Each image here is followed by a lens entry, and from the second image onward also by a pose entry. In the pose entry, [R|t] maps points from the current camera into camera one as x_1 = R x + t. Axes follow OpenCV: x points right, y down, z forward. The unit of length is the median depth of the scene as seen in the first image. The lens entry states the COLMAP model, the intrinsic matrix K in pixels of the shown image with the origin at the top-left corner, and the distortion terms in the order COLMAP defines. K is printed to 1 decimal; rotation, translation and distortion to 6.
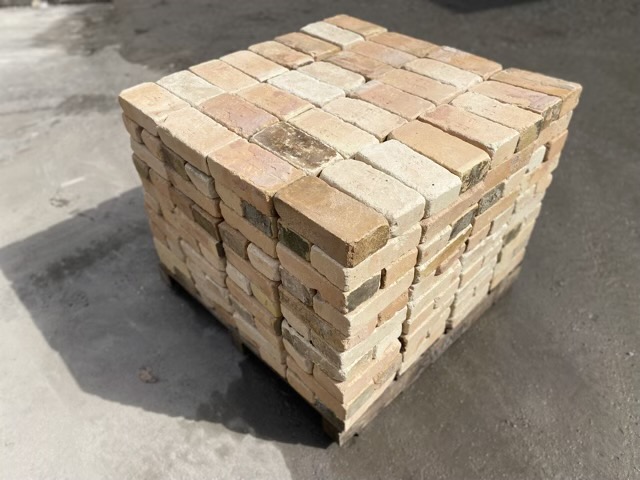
lens RADIAL K [[489.3, 0, 319.2], [0, 489.3, 239.6], [0, 0, 1]] dist [0.045912, -0.073583]
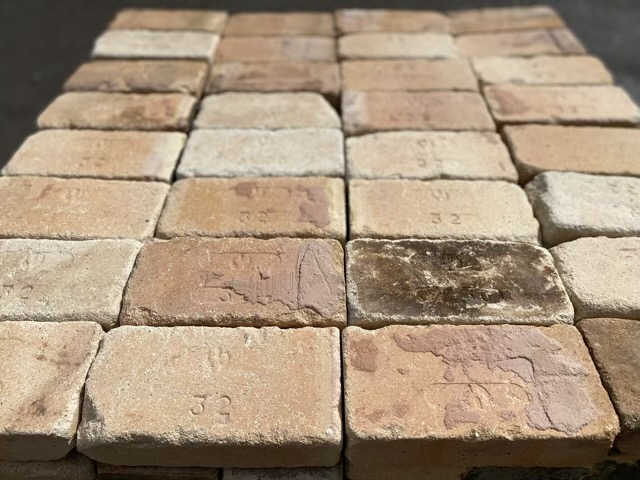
lens RADIAL K [[489.3, 0, 320.2], [0, 489.3, 239.7], [0, 0, 1]] dist [0.045912, -0.073583]
pose [[0.694007, -0.494804, 0.522995, -0.291092], [0.471467, 0.861333, 0.189274, -0.300357], [-0.544126, 0.115218, 0.831055, 0.566292]]
